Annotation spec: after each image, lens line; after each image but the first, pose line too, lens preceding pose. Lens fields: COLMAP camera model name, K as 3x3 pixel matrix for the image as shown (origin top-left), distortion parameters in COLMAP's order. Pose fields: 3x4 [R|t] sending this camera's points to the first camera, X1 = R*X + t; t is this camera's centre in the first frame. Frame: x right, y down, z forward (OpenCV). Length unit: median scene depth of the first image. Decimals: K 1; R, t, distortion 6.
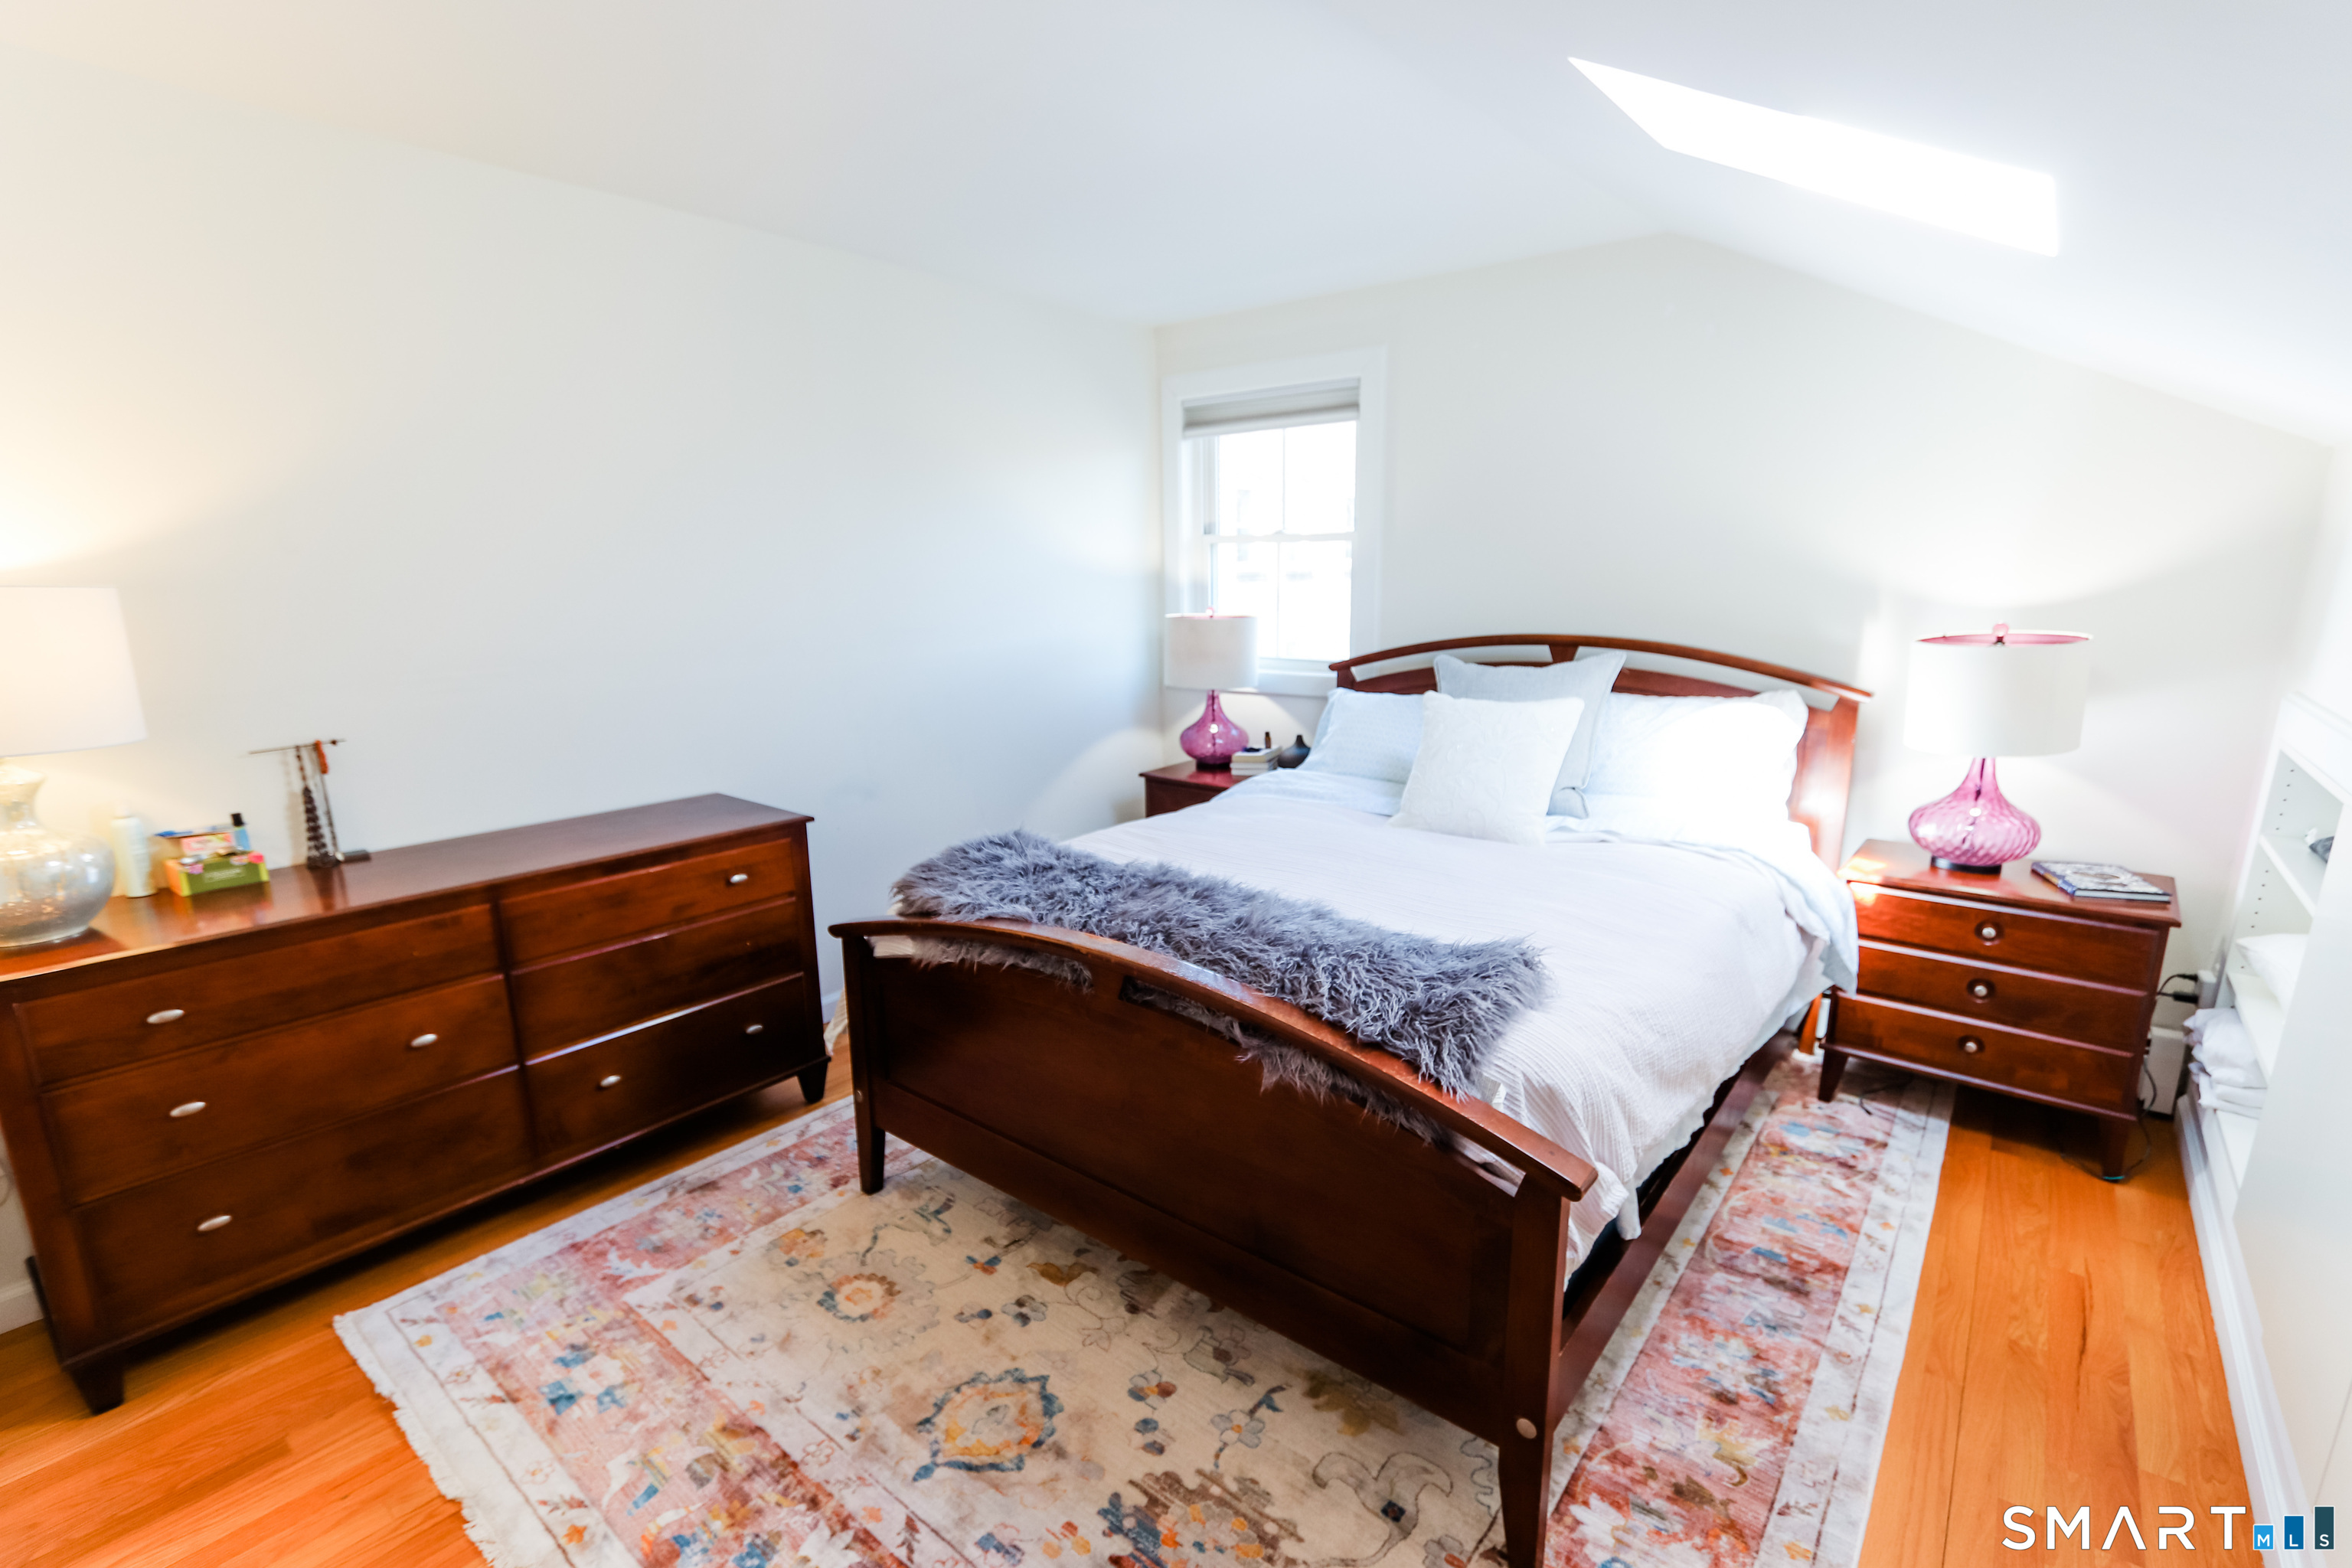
lens RADIAL K [[1069.8, 0, 1185.9], [0, 1069.8, 813.4], [0, 0, 1]] dist [0.001147, 0.001600]
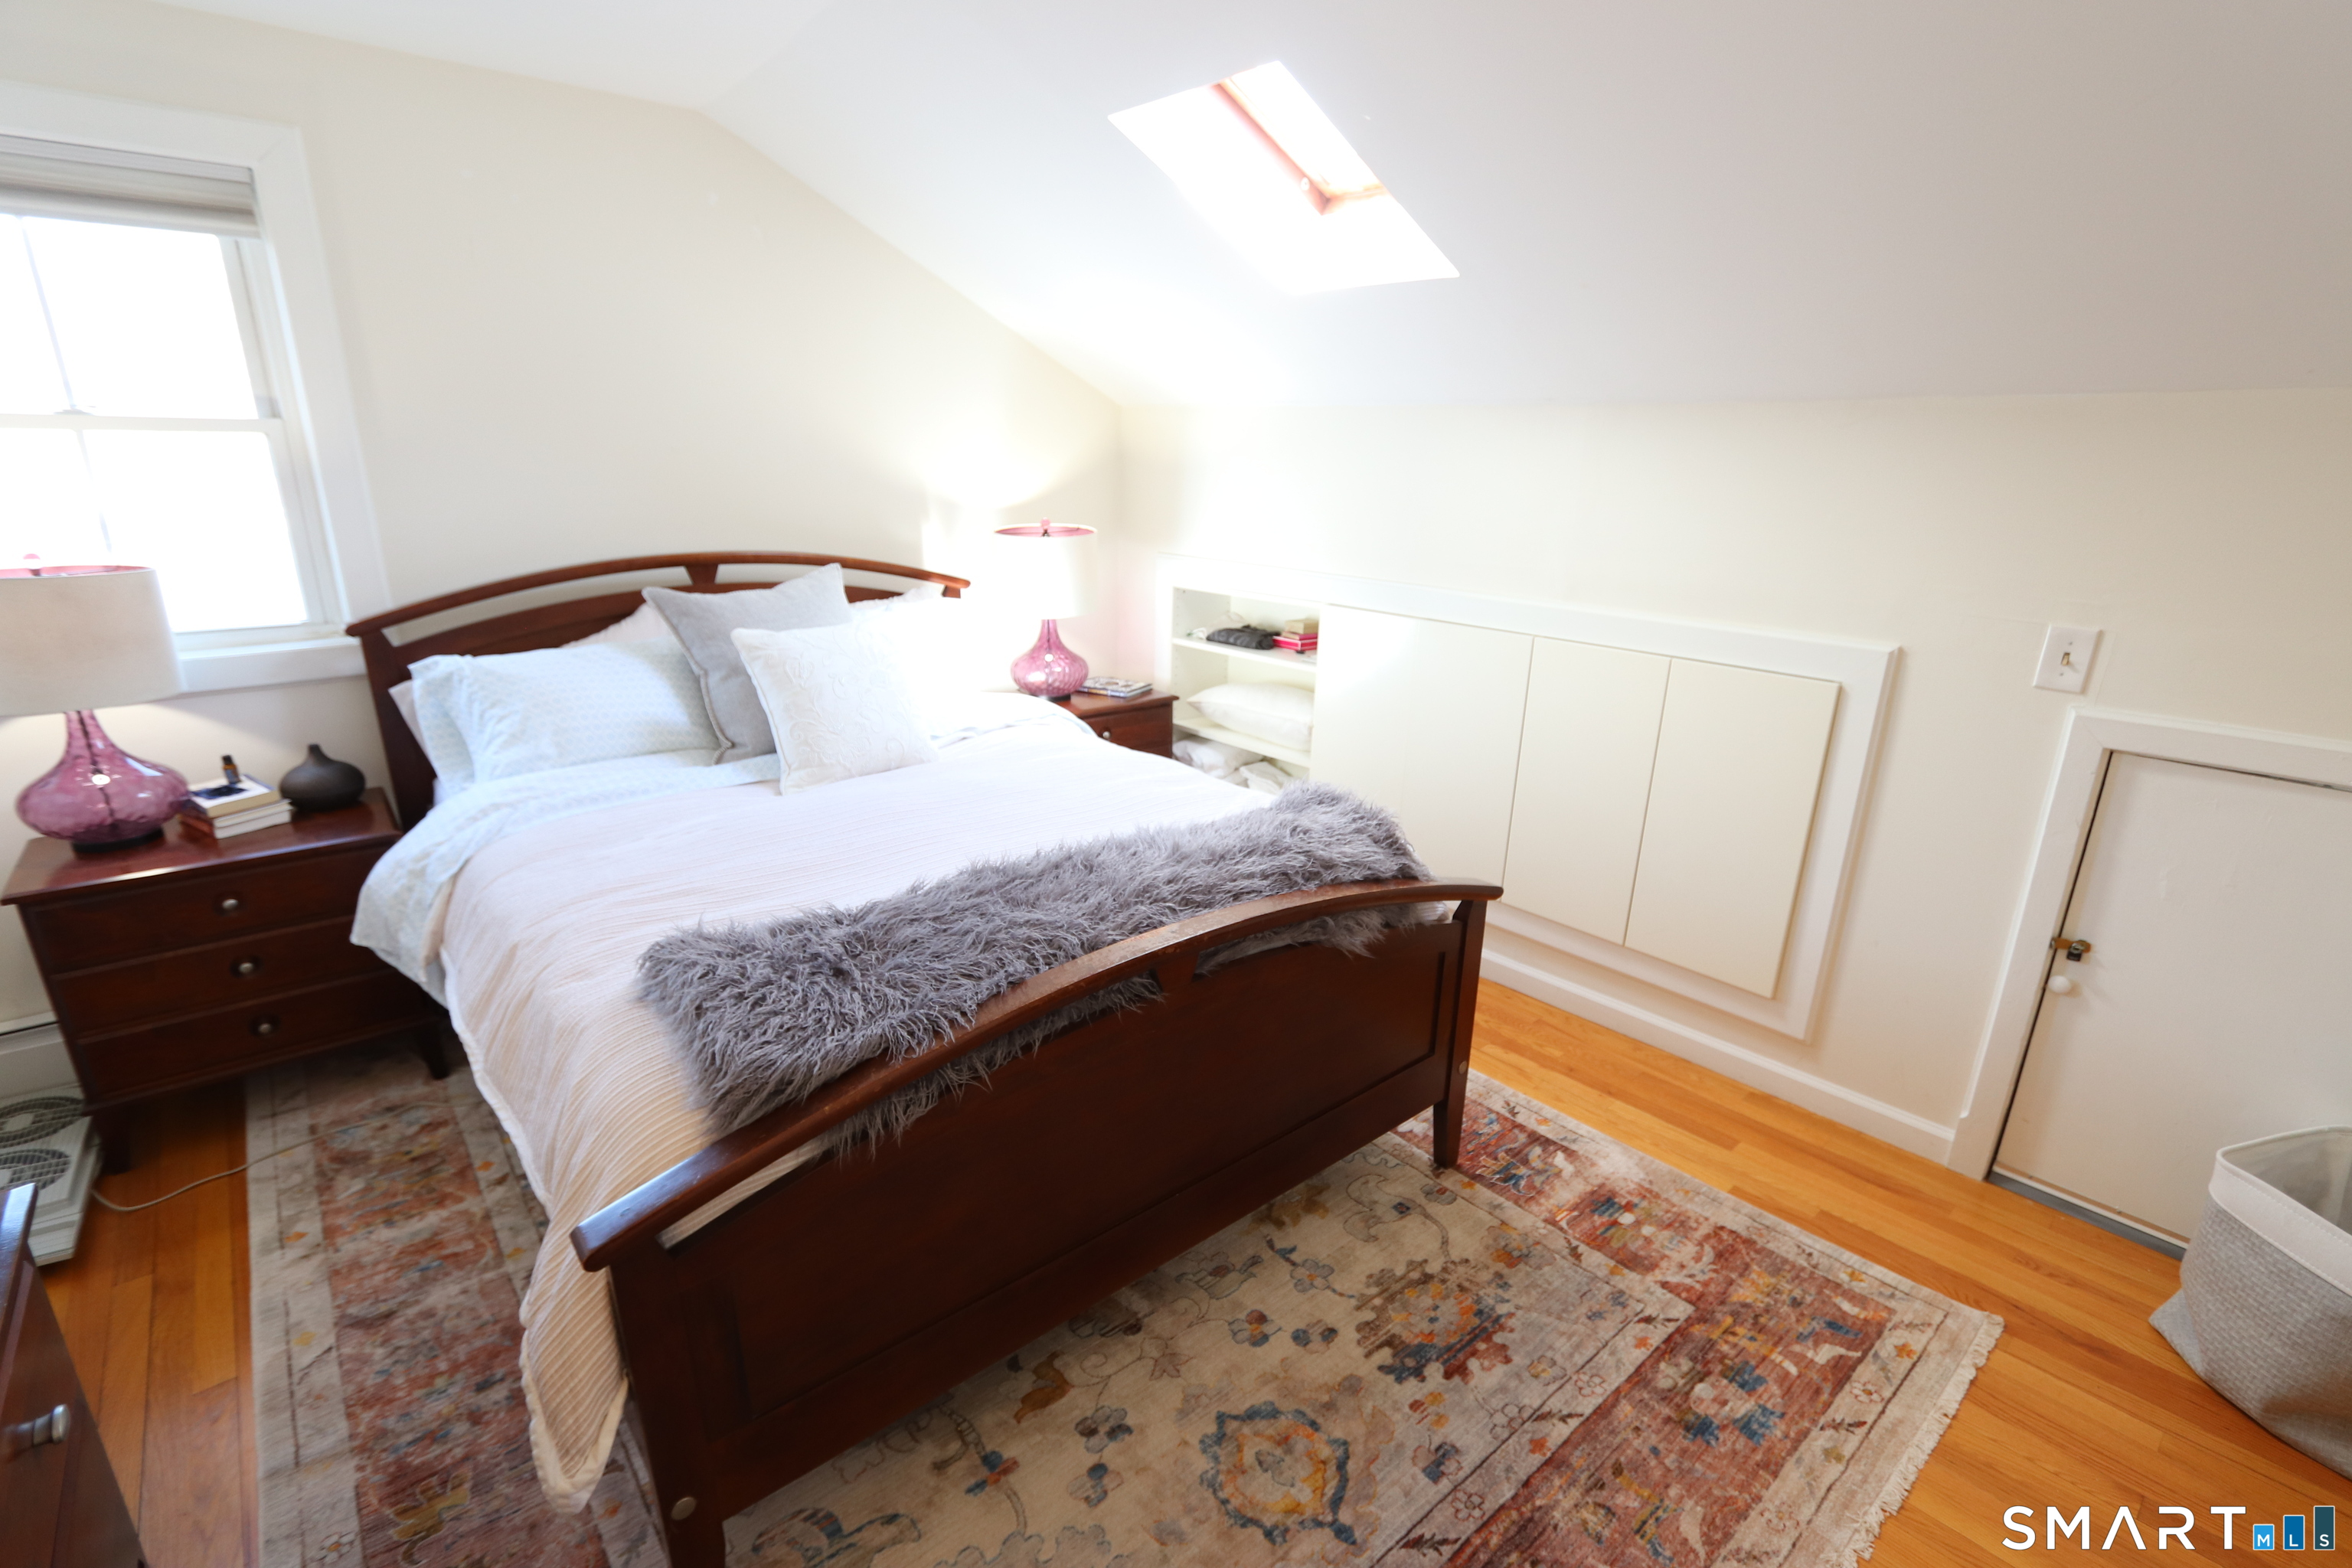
lens RADIAL K [[1085.4, 0, 1184.4], [0, 1085.4, 808.9], [0, 0, 1]] dist [-0.015363, -0.000315]
pose [[0.178298, -0.288446, 0.940749, -0.847114], [0.208098, 0.945497, 0.250462, -0.184448], [-0.961720, 0.151111, 0.228605, 0.754887]]
